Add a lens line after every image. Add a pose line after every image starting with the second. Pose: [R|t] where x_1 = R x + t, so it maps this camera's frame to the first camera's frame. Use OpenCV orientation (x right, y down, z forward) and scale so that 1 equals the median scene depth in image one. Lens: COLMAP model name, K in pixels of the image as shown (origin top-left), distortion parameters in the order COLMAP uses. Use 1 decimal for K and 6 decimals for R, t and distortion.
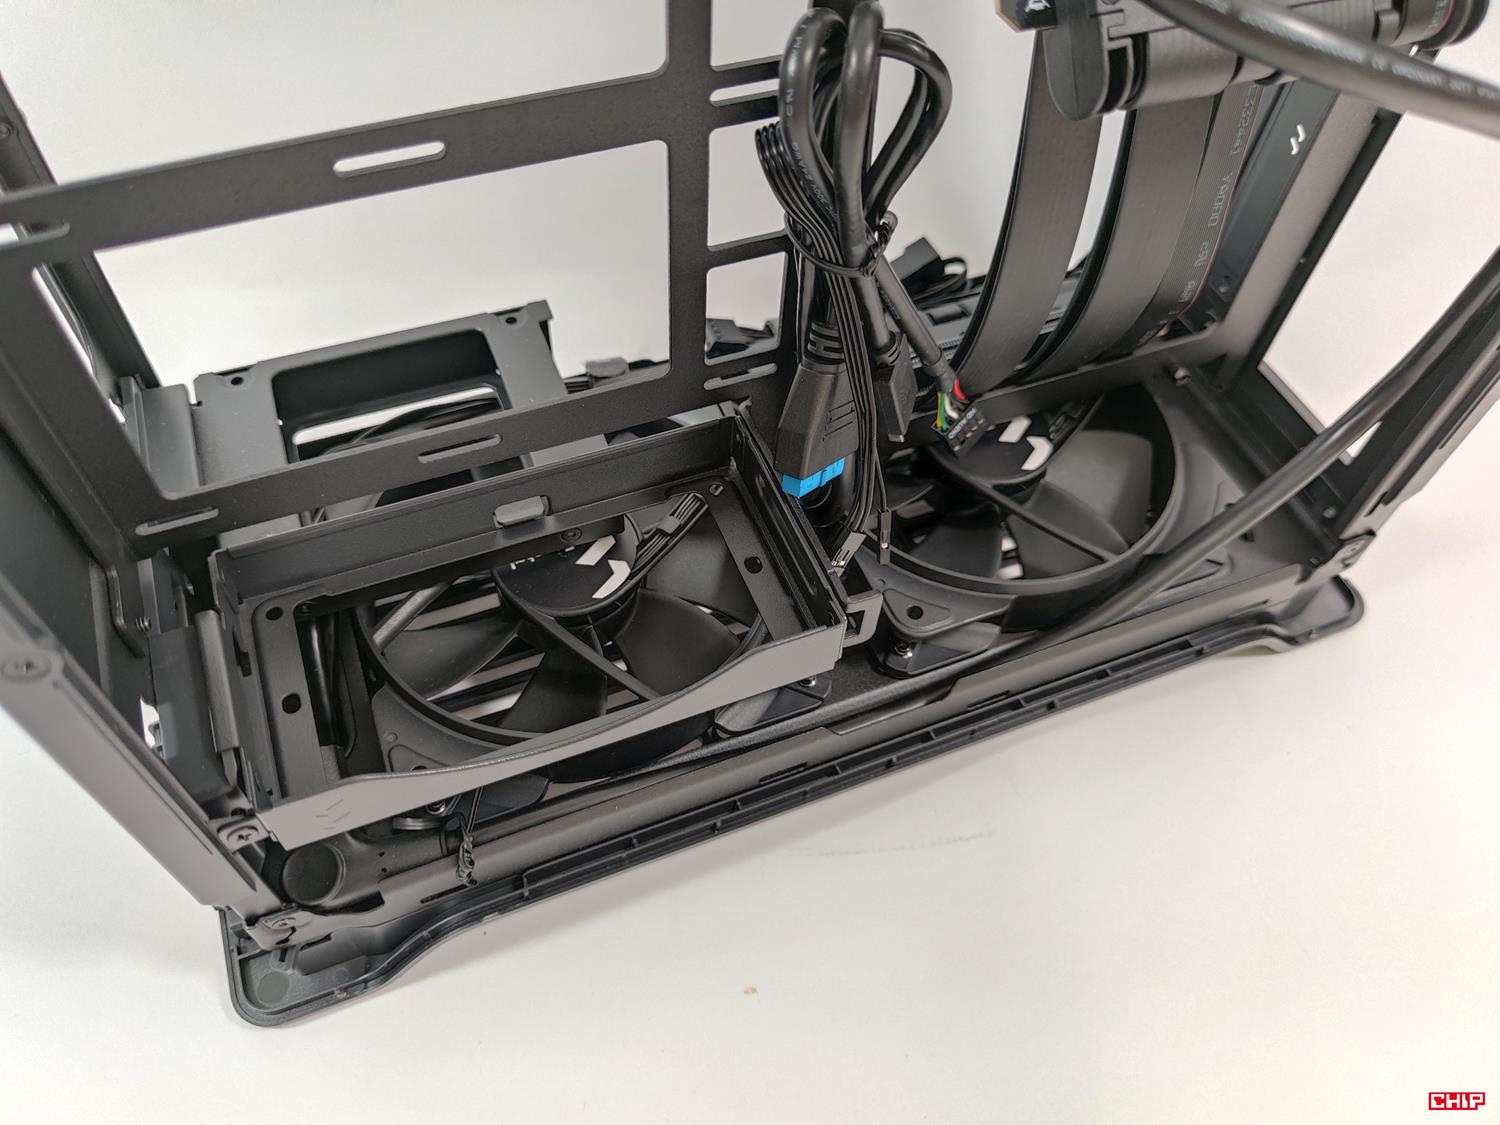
lens RADIAL K [[1152.2, 0, 733.9], [0, 1152.2, 618.8], [0, 0, 1]] dist [-0.015569, -0.004112]
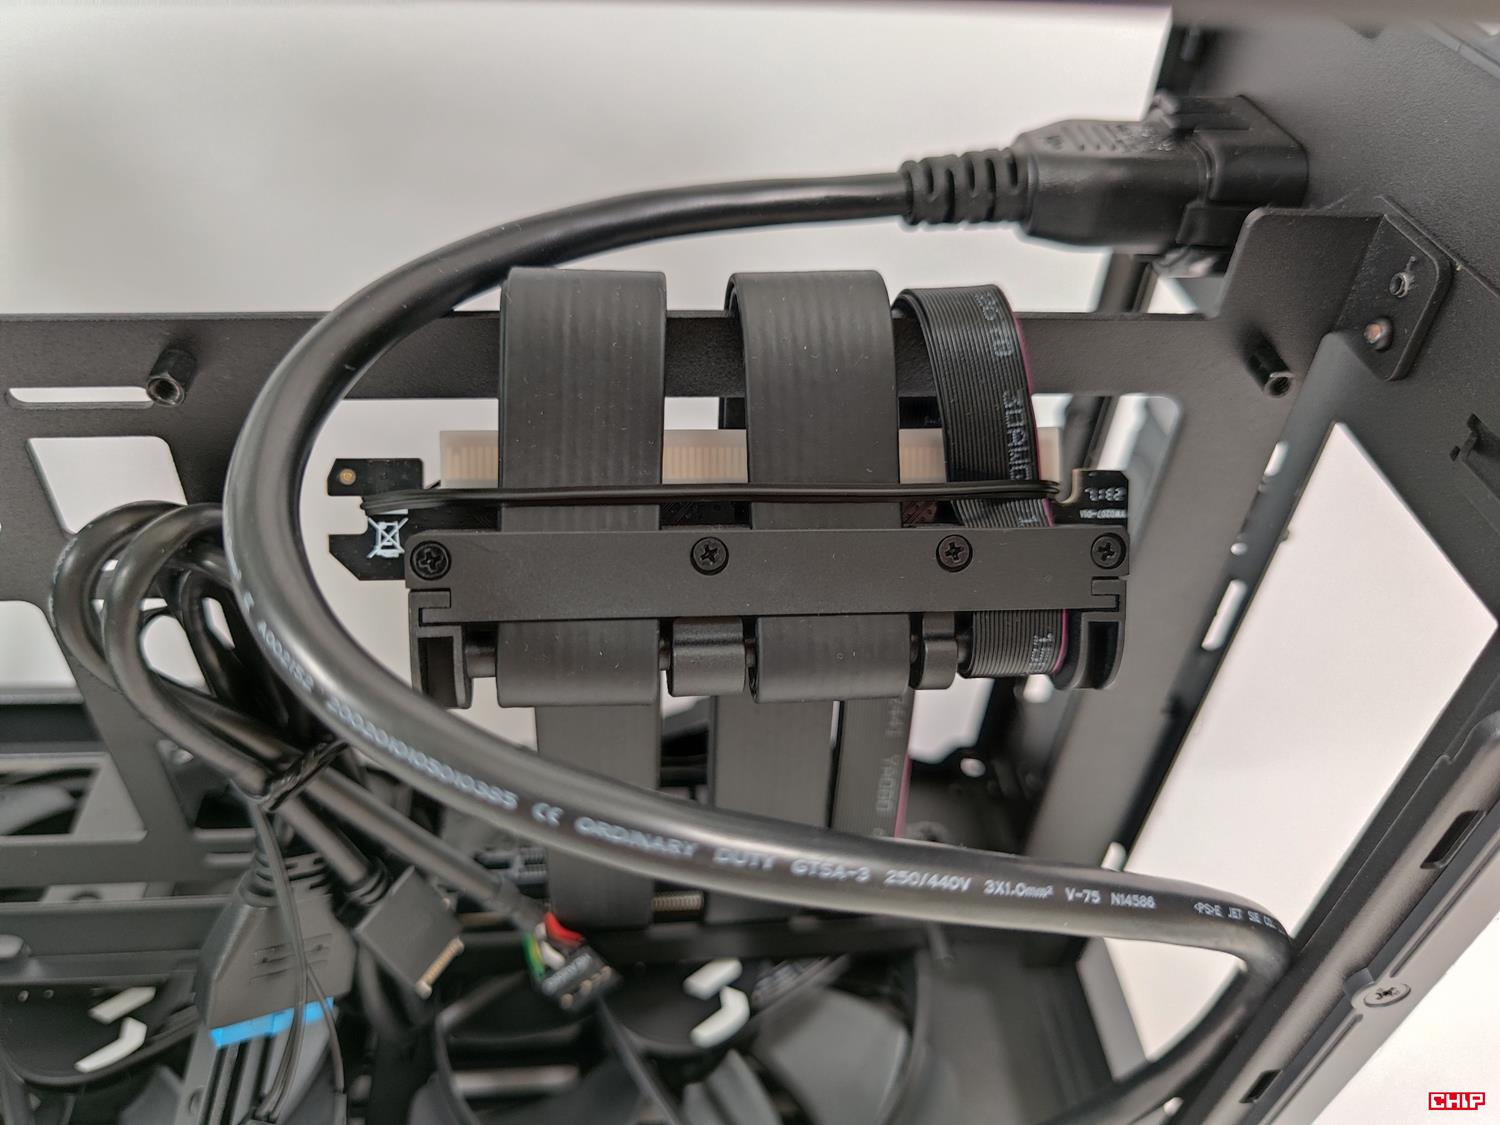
lens RADIAL K [[1182.7, 0, 763.6], [0, 1182.7, 598.2], [0, 0, 1]] dist [-0.050338, 0.000396]
pose [[0.960114, 0.204107, -0.191109, 0.510778], [-0.245989, 0.941524, -0.230264, -0.311036], [0.132935, 0.268090, 0.954178, 0.253402]]
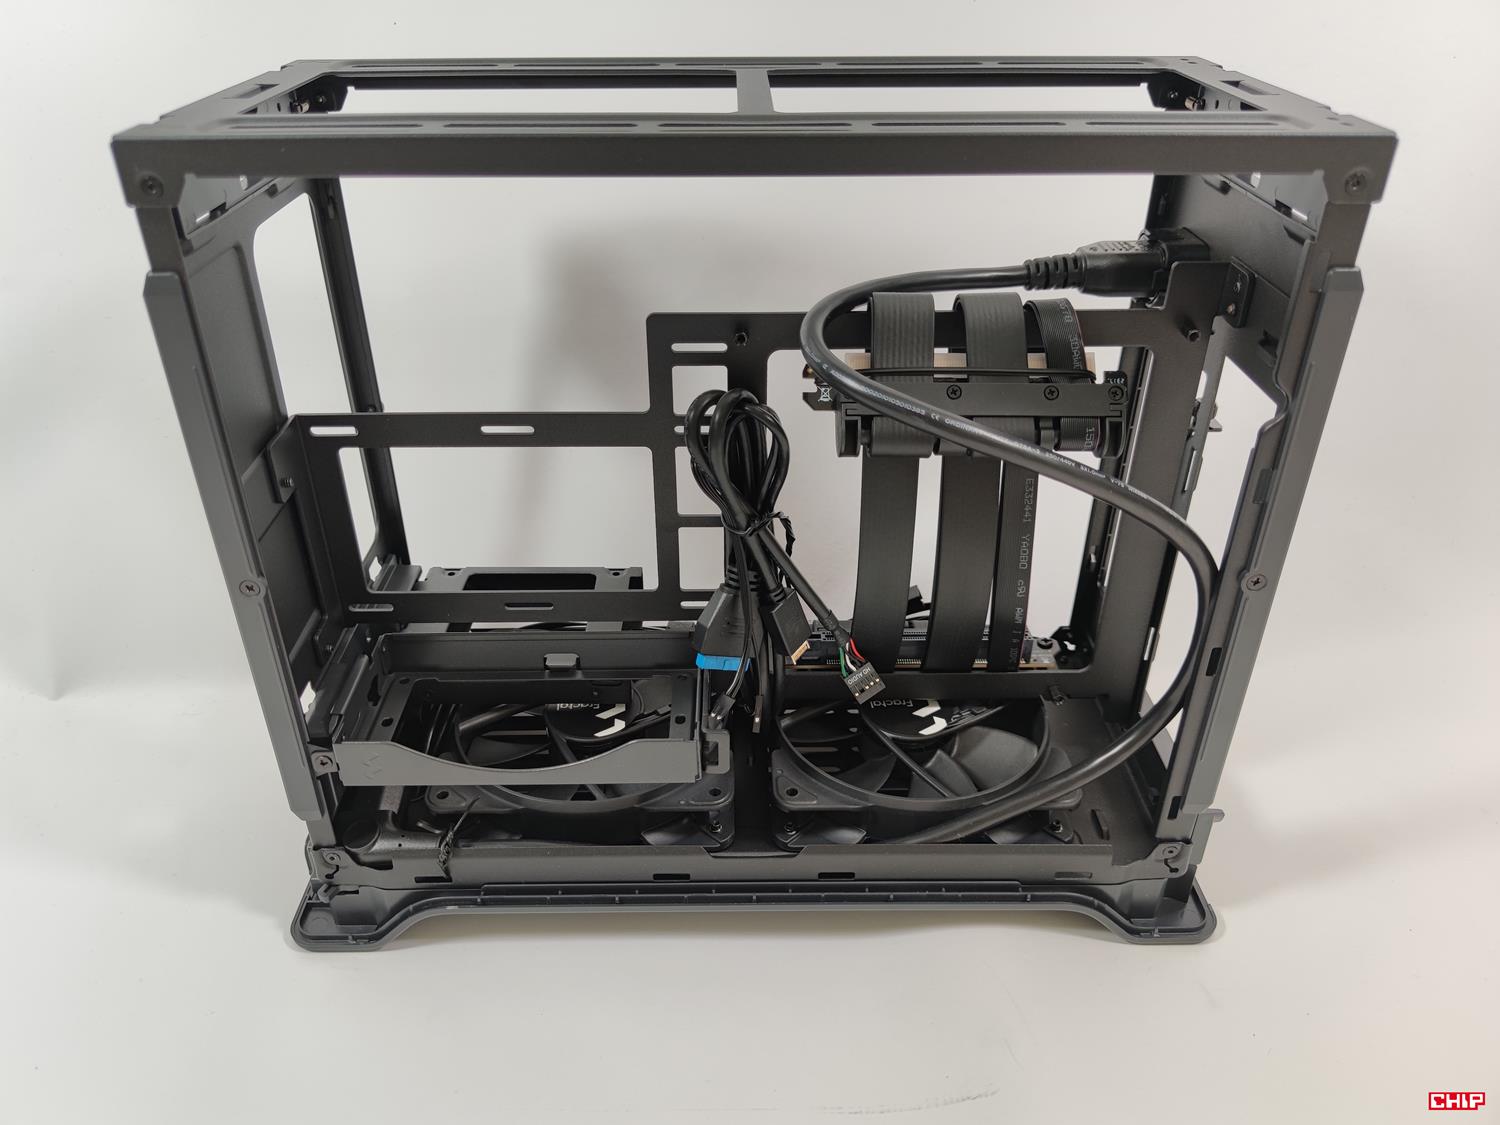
lens RADIAL K [[1152.2, 0, 733.9], [0, 1152.2, 618.8], [0, 0, 1]] dist [-0.015569, -0.004112]
pose [[0.926090, 0.165789, -0.338928, 0.654782], [-0.287284, 0.892171, -0.348567, 0.392910], [0.244593, 0.420173, 0.873859, -0.431788]]
